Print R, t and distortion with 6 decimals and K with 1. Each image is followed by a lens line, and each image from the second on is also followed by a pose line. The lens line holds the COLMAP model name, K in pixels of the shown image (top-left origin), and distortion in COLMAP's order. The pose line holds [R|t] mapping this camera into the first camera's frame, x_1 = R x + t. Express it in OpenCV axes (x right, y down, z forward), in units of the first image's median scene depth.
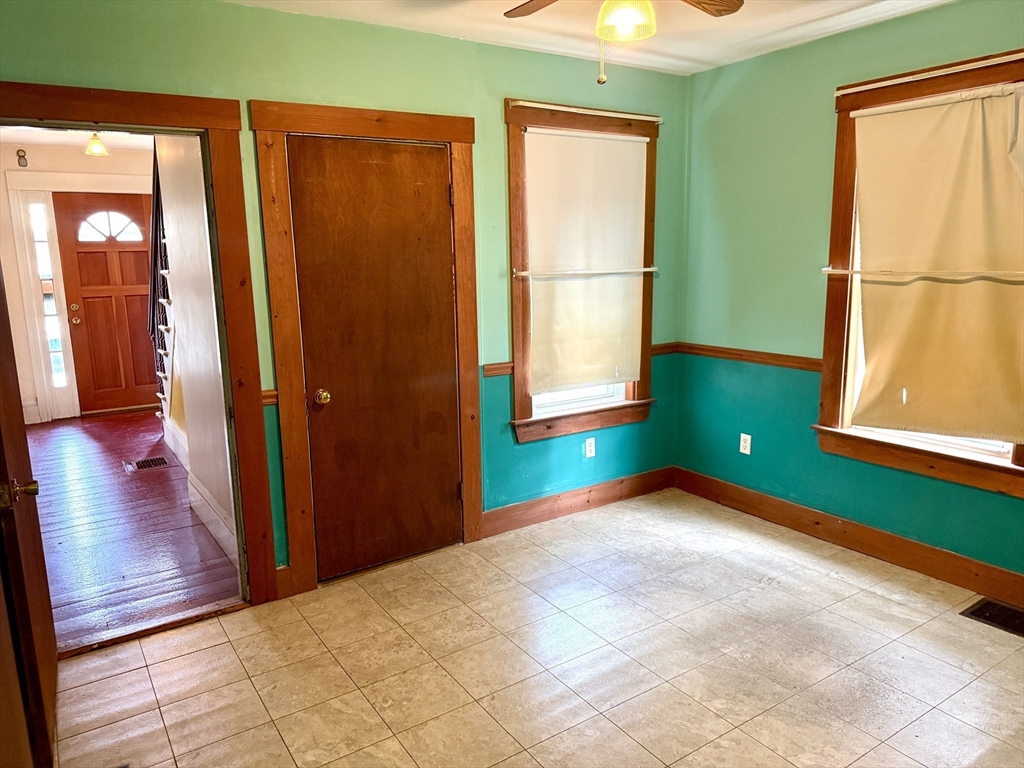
lens RADIAL K [[718.3, 0, 512.0], [0, 718.3, 384.0], [0, 0, 1]] dist [0.092936, -0.113204]
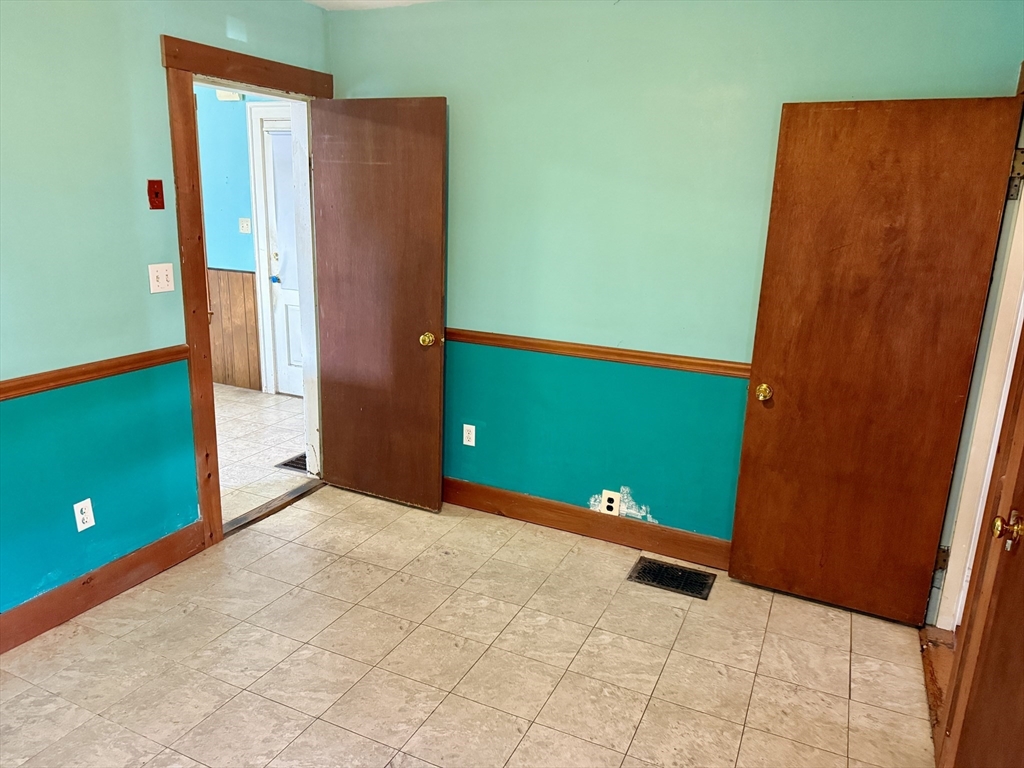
lens RADIAL K [[720.7, 0, 509.4], [0, 720.7, 382.6], [0, 0, 1]] dist [0.089541, -0.135667]
pose [[-0.852770, 0.118976, -0.508556, 0.313338], [-0.111199, 0.910025, 0.399362, -0.255922], [0.510313, 0.397115, -0.762811, 1.204025]]
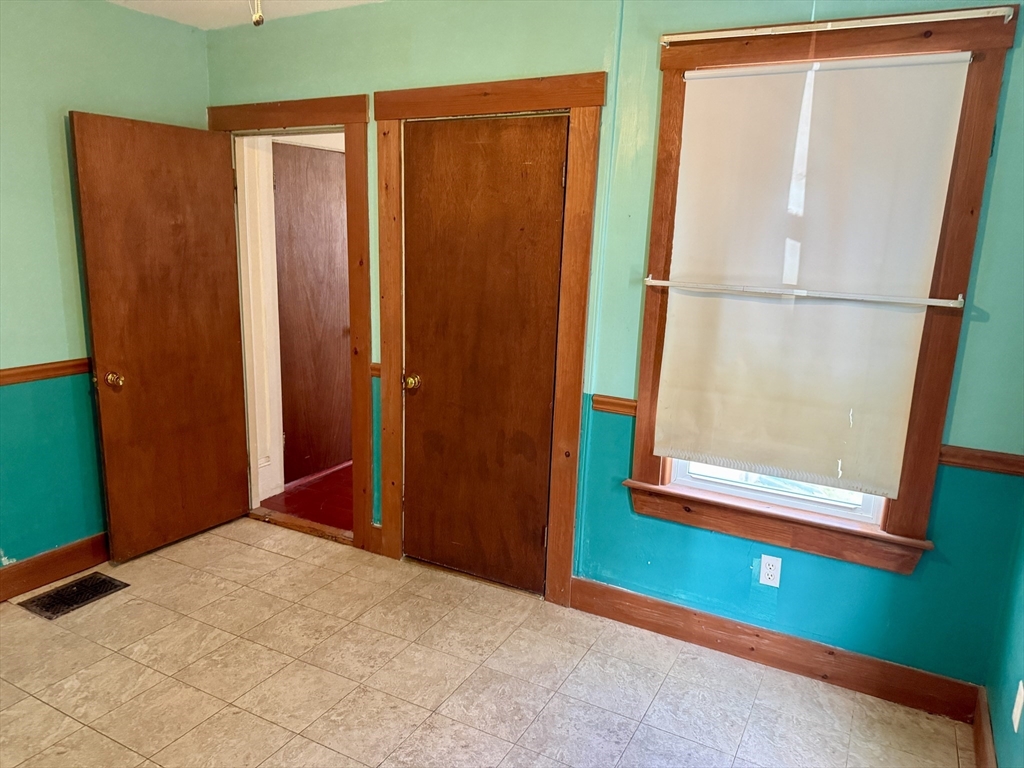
lens RADIAL K [[720.7, 0, 509.4], [0, 720.7, 382.6], [0, 0, 1]] dist [0.089541, -0.135667]
pose [[0.463934, 0.217645, -0.858718, 0.686154], [-0.199824, 0.970078, 0.137912, -0.150649], [0.863039, 0.107610, 0.493542, 0.631152]]
